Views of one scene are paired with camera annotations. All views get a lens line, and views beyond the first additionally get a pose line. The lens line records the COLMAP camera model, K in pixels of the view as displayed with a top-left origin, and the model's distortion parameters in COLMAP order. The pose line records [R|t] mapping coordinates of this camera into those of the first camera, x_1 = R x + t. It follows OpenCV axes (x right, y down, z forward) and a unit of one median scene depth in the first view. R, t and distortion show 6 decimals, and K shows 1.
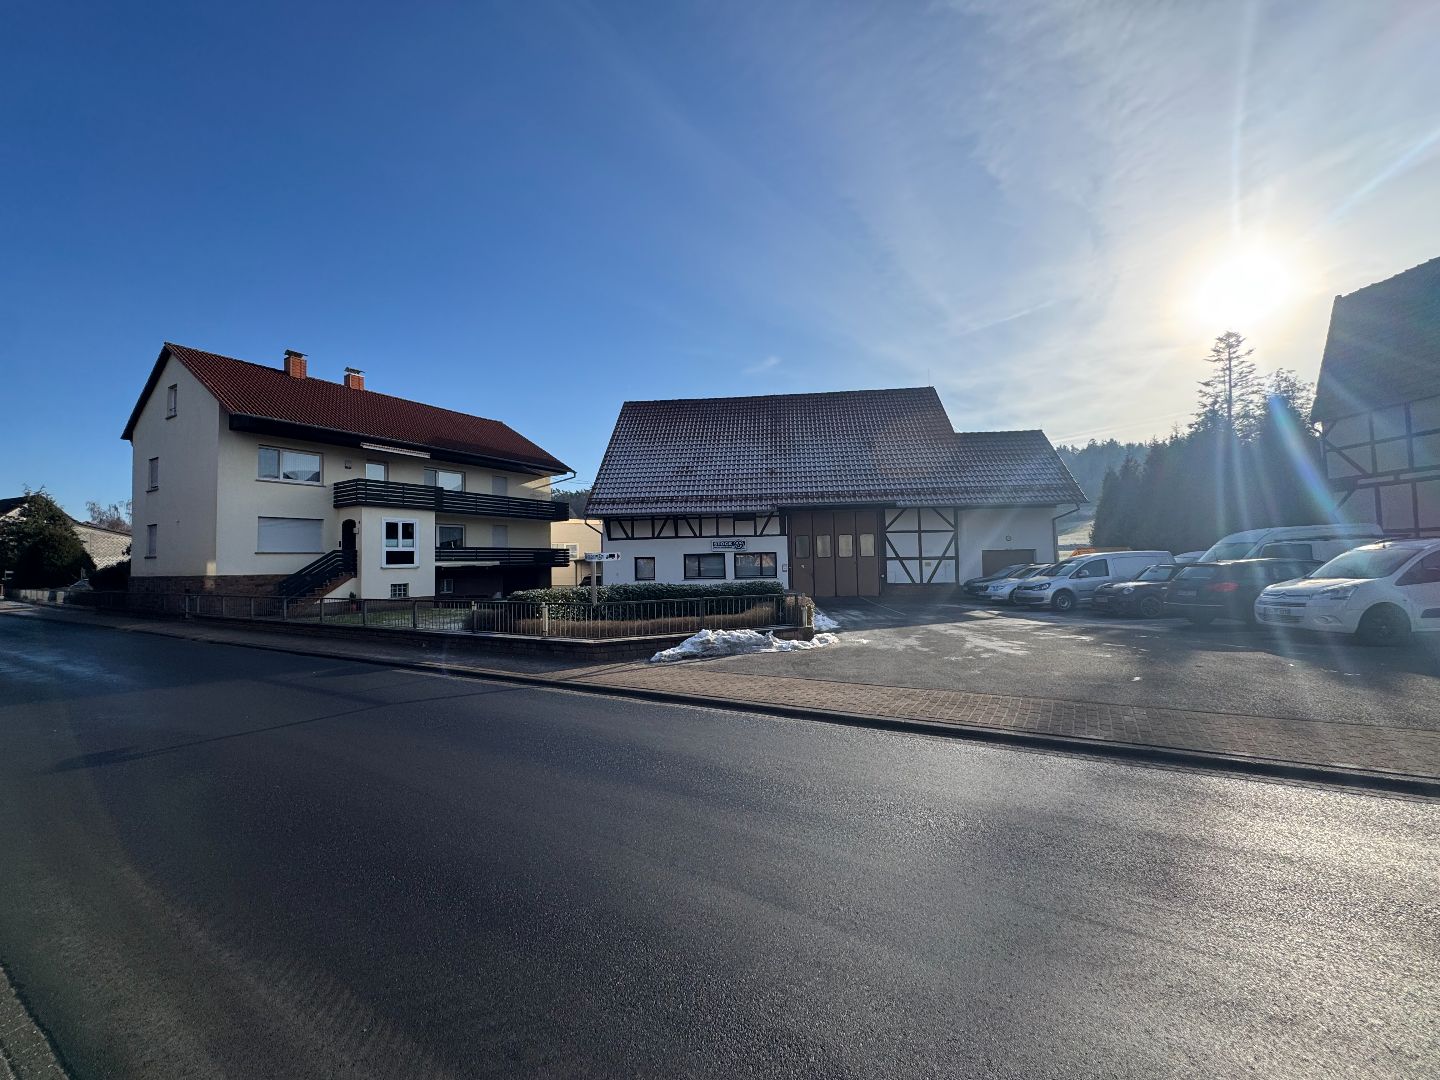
lens RADIAL K [[575.5, 0, 712.5], [0, 575.5, 532.2], [0, 0, 1]] dist [-0.003263, -0.000441]
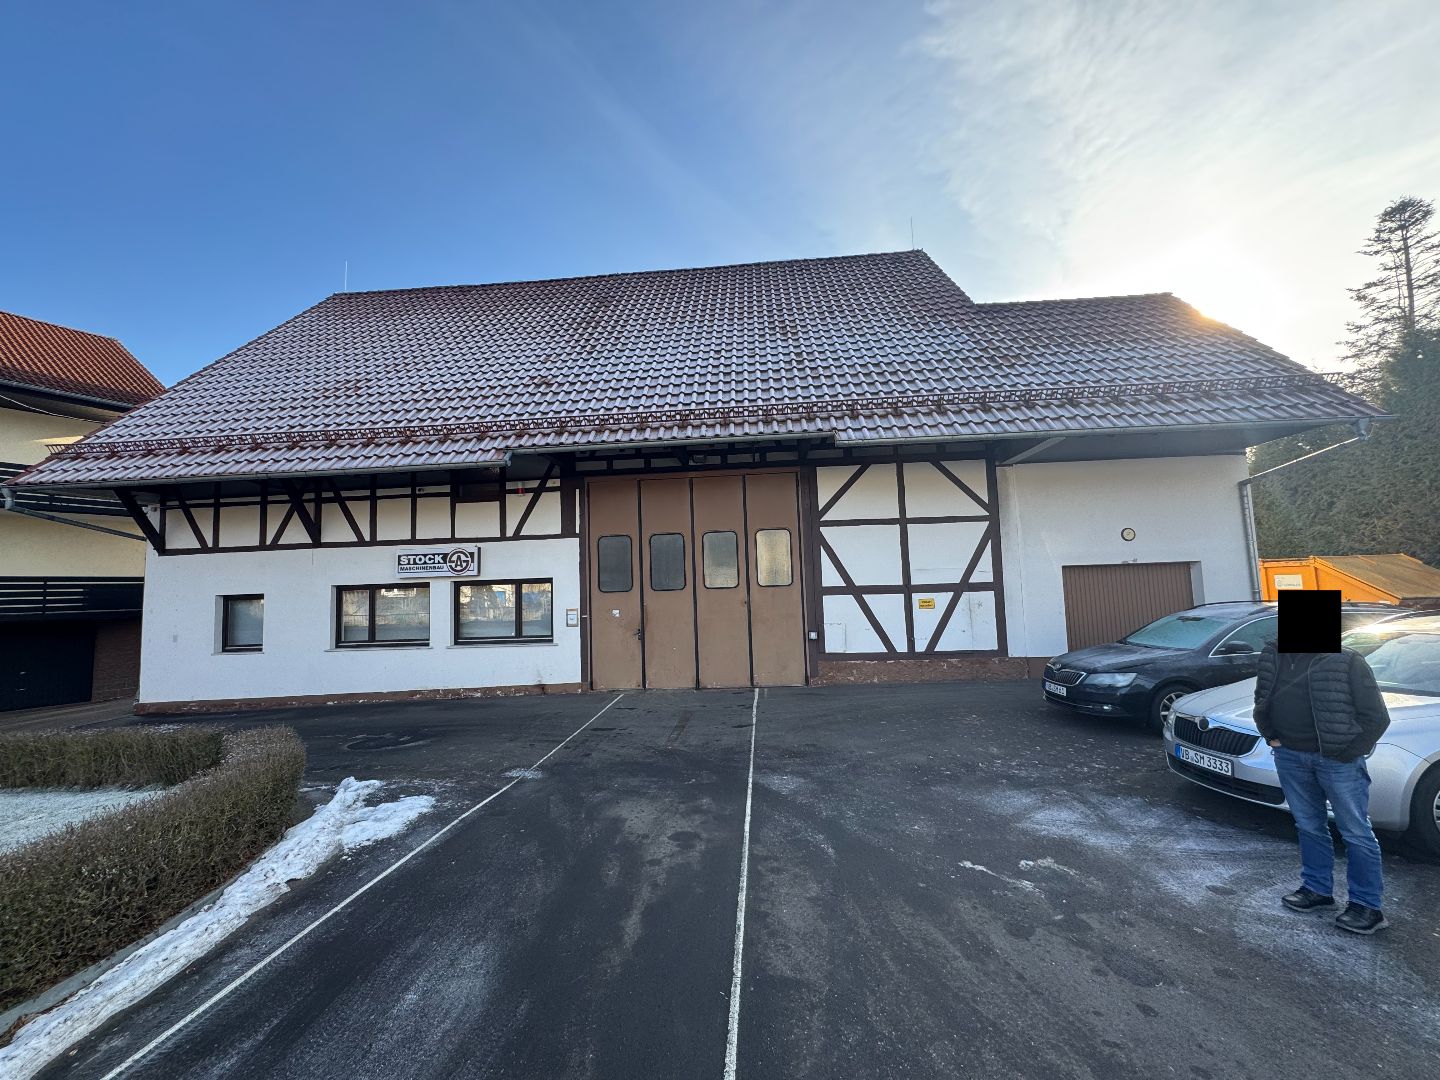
lens RADIAL K [[575.5, 0, 726.7], [0, 575.5, 542.7], [0, 0, 1]] dist [-0.003263, -0.000441]
pose [[0.998759, -0.010154, 0.048758, 0.211318], [0.011837, 0.999340, -0.034358, 0.025124], [-0.048377, 0.034892, 0.998220, 0.589119]]
